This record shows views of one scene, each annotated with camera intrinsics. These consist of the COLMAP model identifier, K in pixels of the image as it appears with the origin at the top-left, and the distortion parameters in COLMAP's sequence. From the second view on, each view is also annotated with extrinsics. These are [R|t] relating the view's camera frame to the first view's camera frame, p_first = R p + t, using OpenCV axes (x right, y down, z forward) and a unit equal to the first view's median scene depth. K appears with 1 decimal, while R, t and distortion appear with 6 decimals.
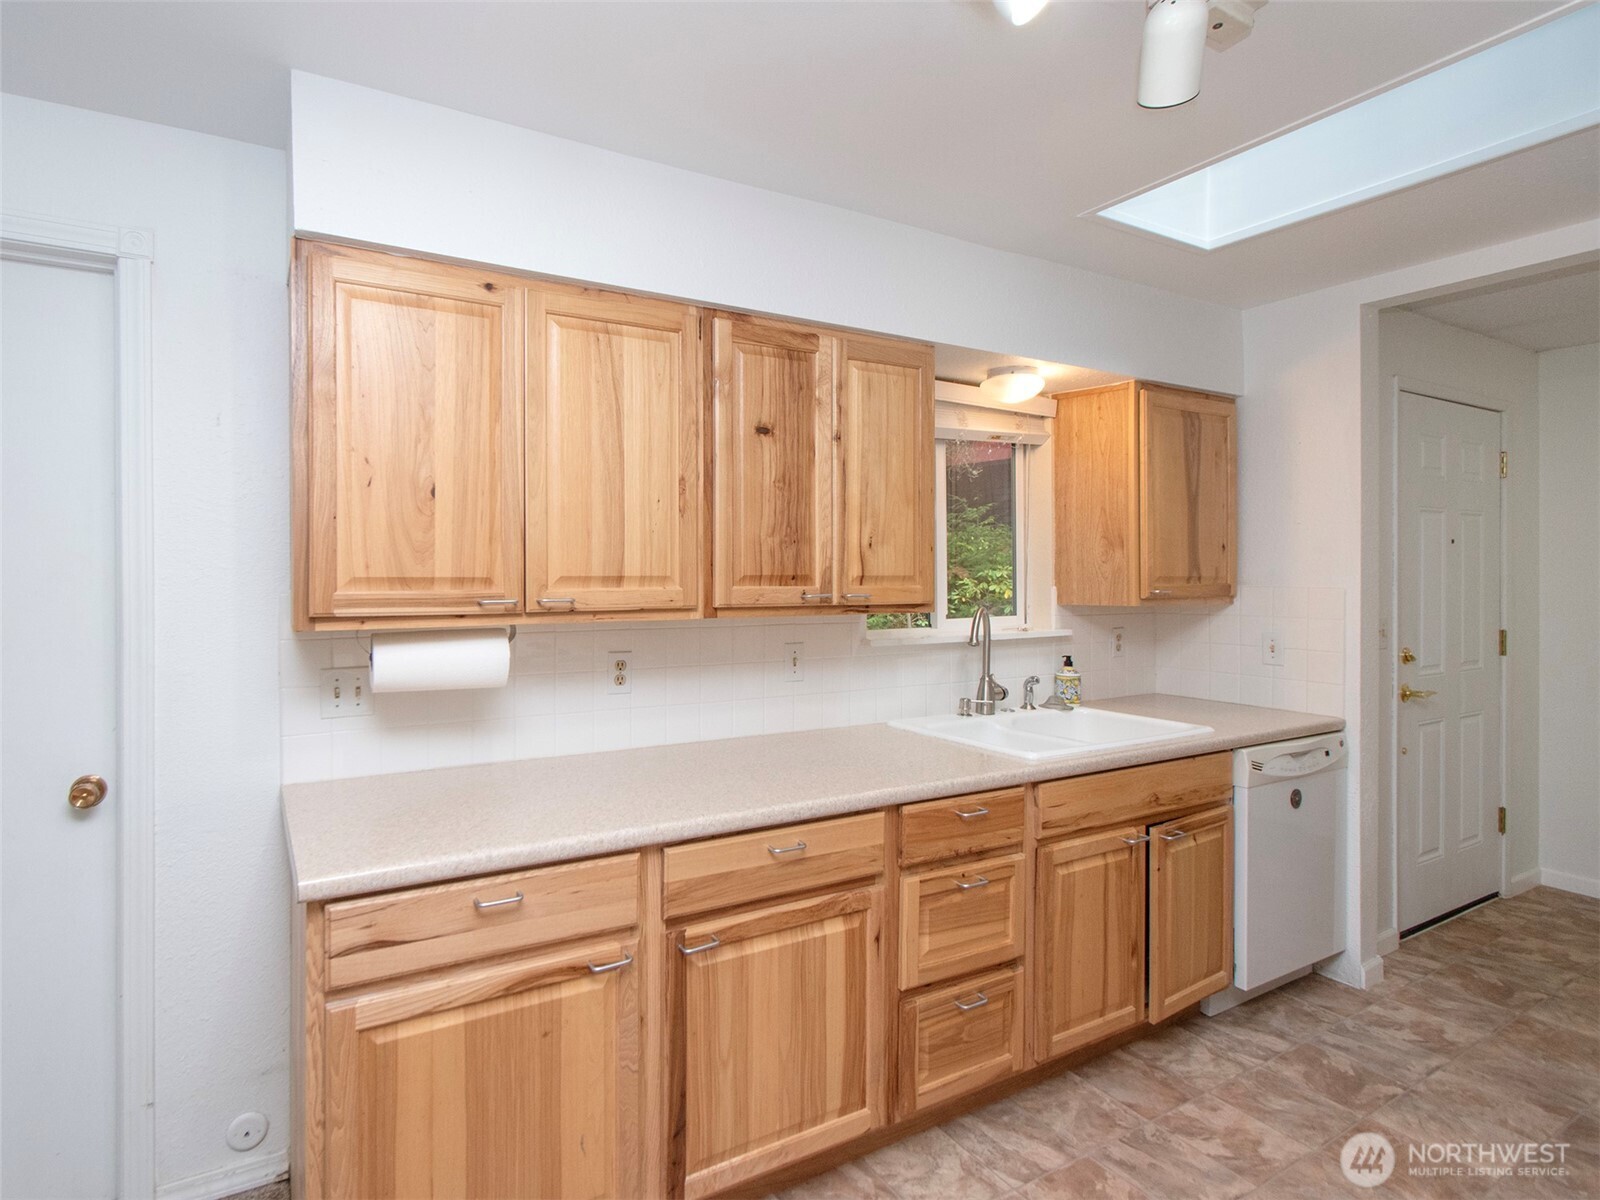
lens RADIAL K [[807.3, 0, 681.3], [0, 807.3, 578.1], [0, 0, 1]] dist [0.012234, -0.002868]
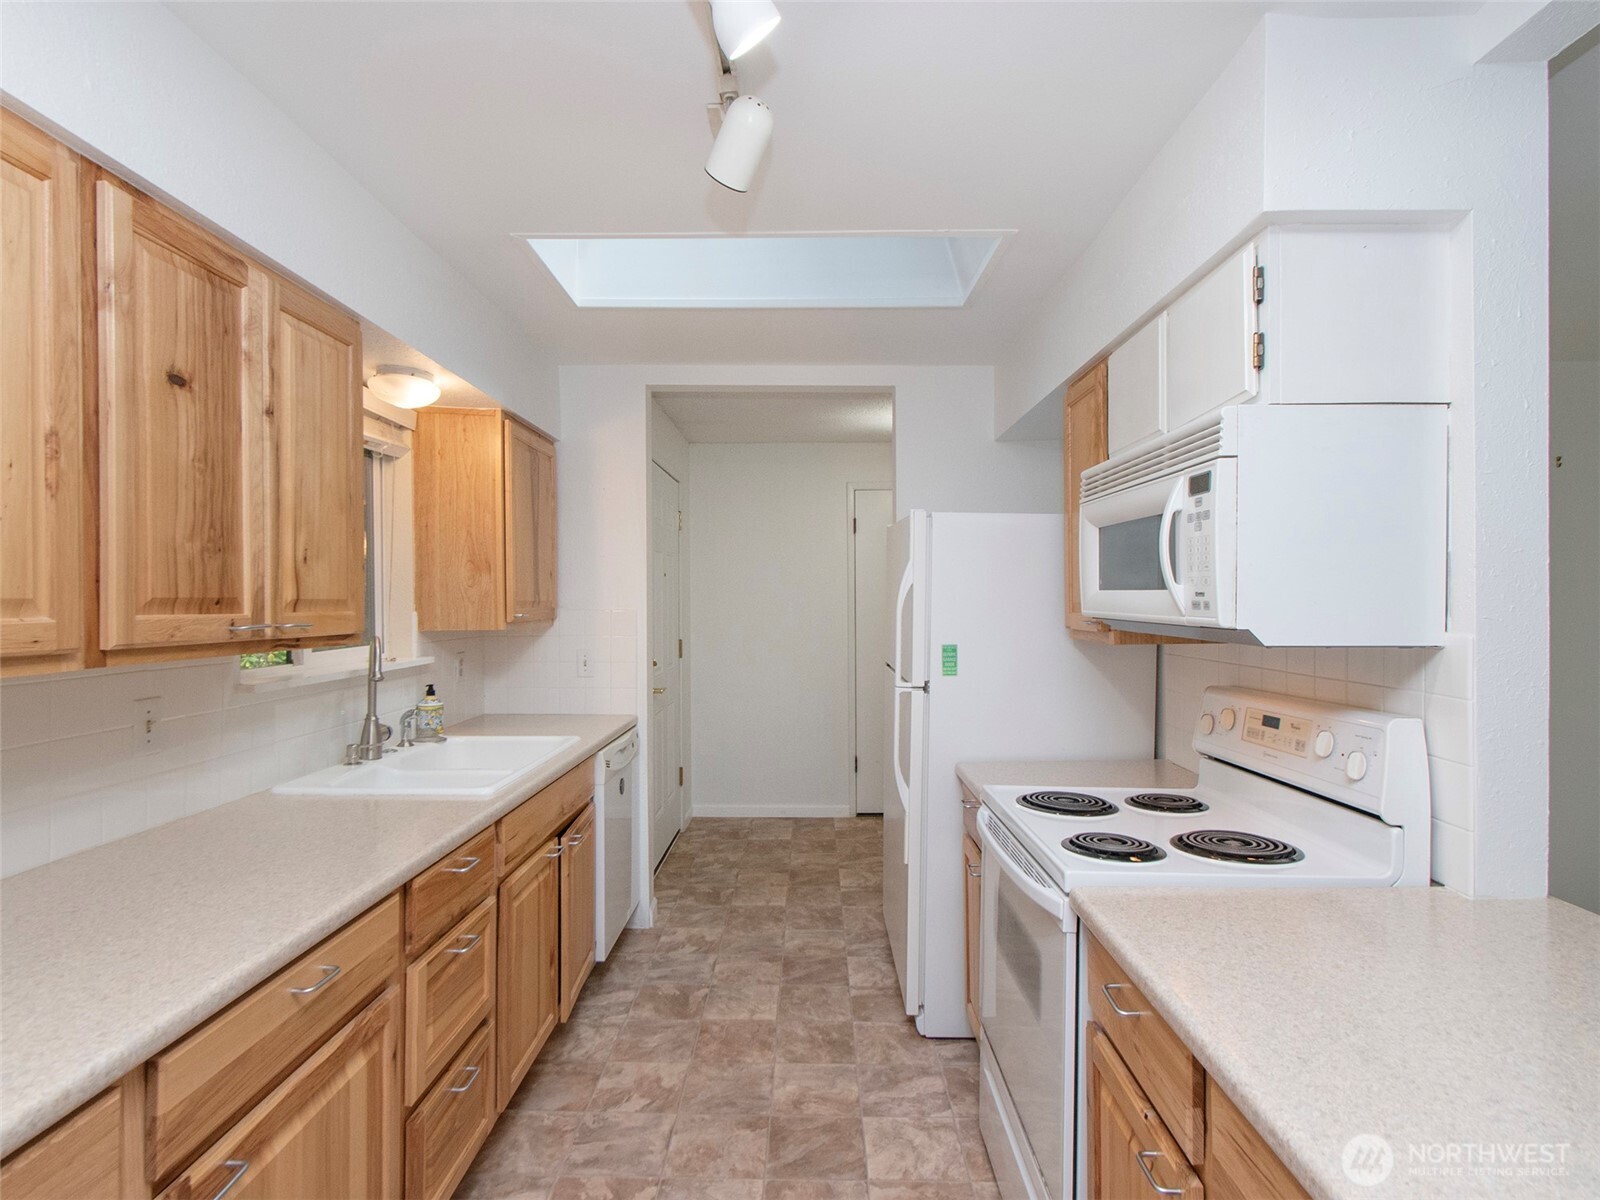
lens RADIAL K [[839.9, 0, 790.2], [0, 839.9, 597.7], [0, 0, 1]] dist [0.004405, 0.001135]
pose [[0.485482, 0.006012, 0.874226, -0.292897], [-0.001528, 0.999981, -0.006028, -0.000675], [-0.874245, 0.001591, 0.485482, 0.254330]]
